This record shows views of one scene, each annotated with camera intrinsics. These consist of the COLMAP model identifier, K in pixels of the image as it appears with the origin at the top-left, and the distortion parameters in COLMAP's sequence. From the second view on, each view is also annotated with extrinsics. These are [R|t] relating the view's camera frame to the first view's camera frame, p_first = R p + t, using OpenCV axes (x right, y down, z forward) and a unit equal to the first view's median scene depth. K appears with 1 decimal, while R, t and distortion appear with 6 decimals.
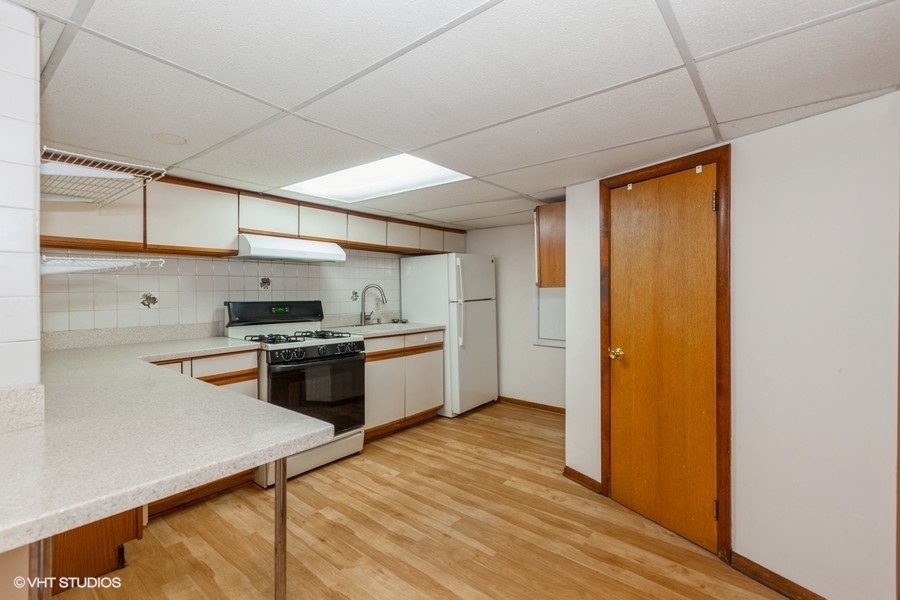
lens RADIAL K [[404.6, 0, 450.7], [0, 404.6, 293.6], [0, 0, 1]] dist [0.000606, 0.000211]
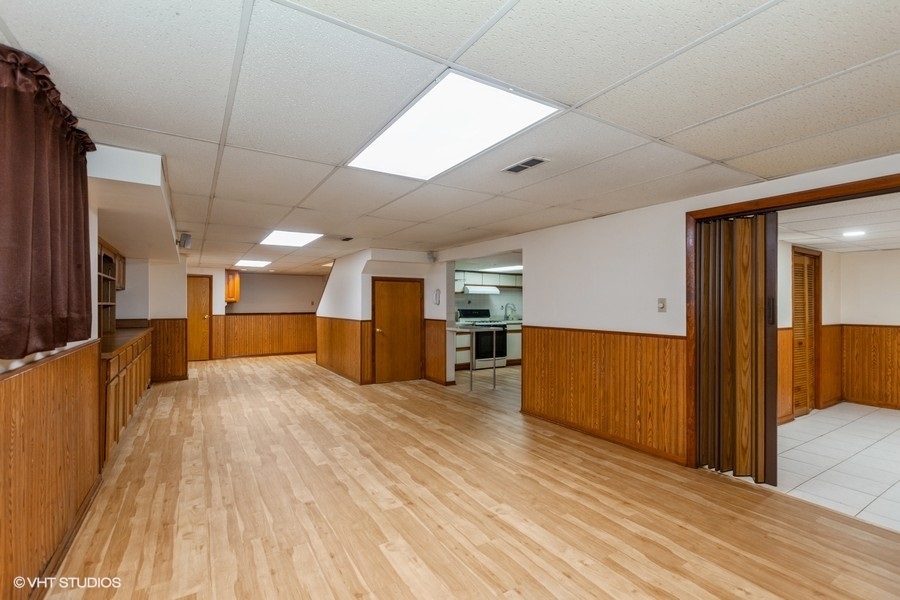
lens RADIAL K [[404.6, 0, 449.6], [0, 404.6, 304.9], [0, 0, 1]] dist [0.000606, 0.000211]
pose [[0.942209, 0.002866, -0.335014, 0.301509], [-0.007170, 0.999907, -0.011610, 0.021185], [0.334950, 0.013341, 0.942142, -1.517956]]
